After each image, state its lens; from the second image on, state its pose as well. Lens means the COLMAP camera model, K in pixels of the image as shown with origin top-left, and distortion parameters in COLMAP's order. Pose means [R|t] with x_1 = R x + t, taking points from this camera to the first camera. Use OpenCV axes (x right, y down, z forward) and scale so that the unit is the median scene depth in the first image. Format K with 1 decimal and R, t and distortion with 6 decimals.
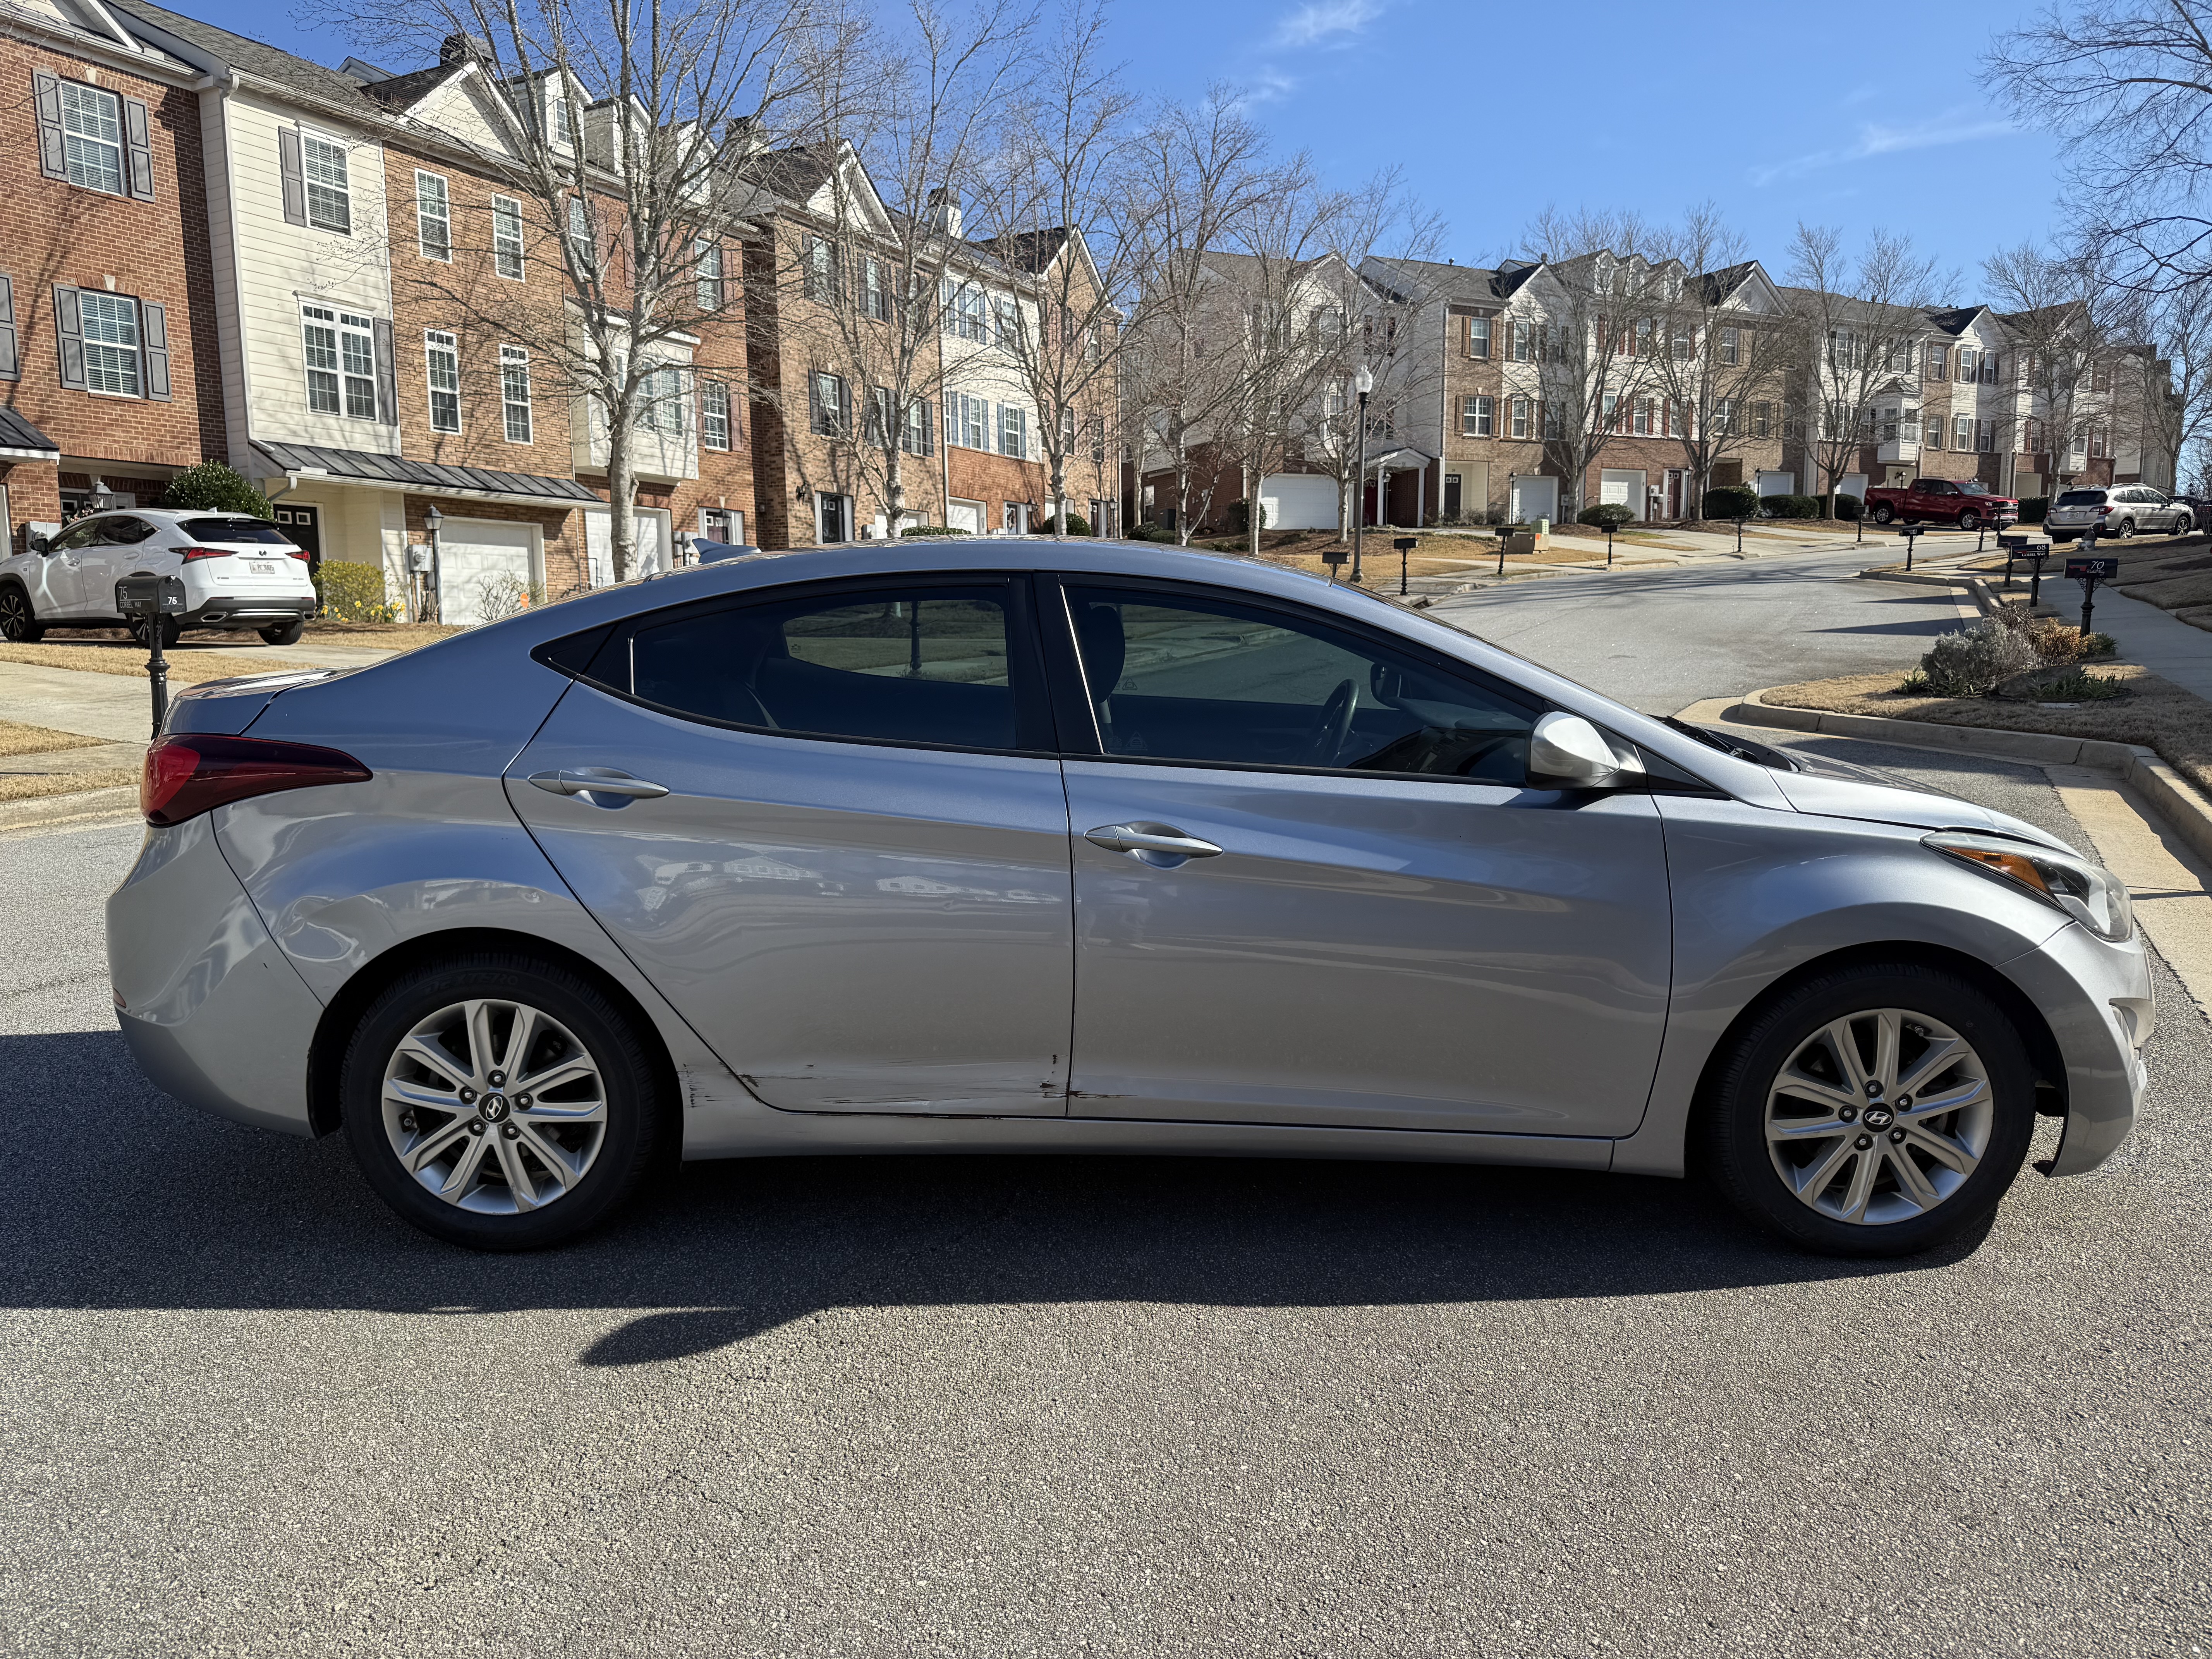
lens RADIAL K [[1564.7, 0, 1104.2], [0, 1564.7, 828.1], [0, 0, 1]] dist [0.003853, -0.002295]
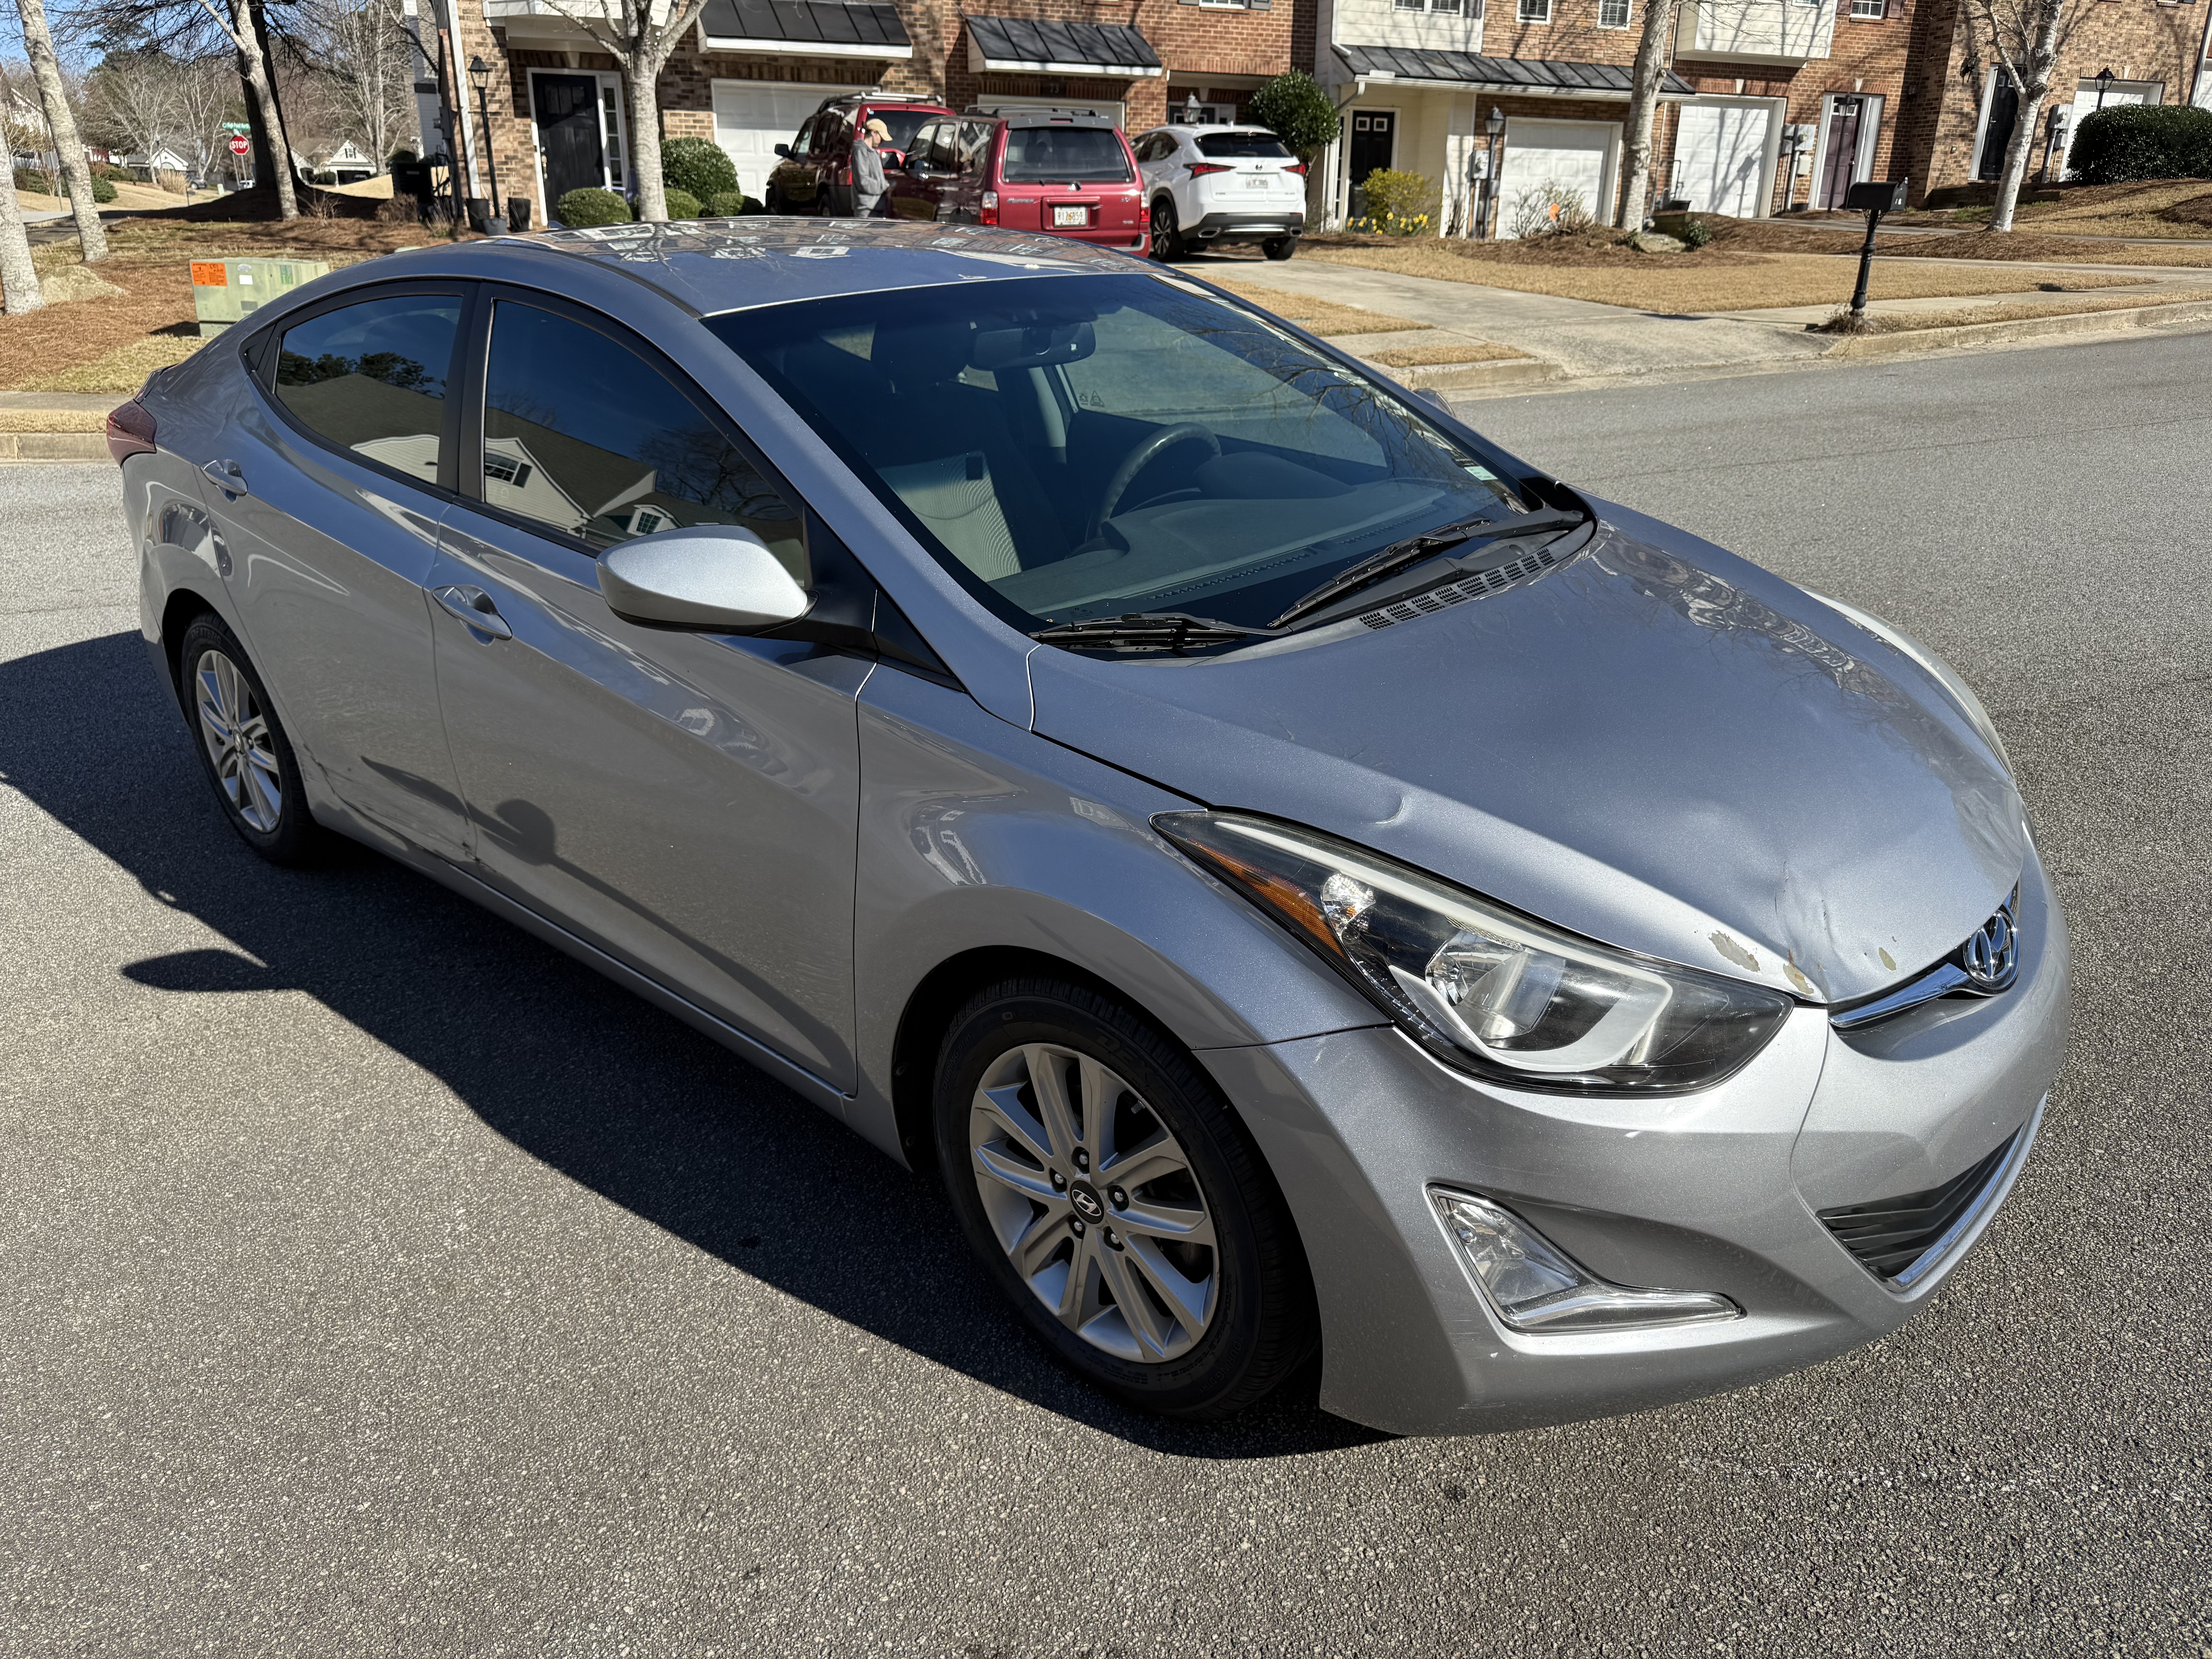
lens RADIAL K [[1564.7, 0, 1114.1], [0, 1564.7, 842.0], [0, 0, 1]] dist [0.003853, -0.002295]
pose [[0.761122, 0.243042, -0.601352, 0.083843], [-0.091356, 0.958069, 0.271585, -0.012430], [0.642143, -0.151772, 0.751410, 0.055199]]
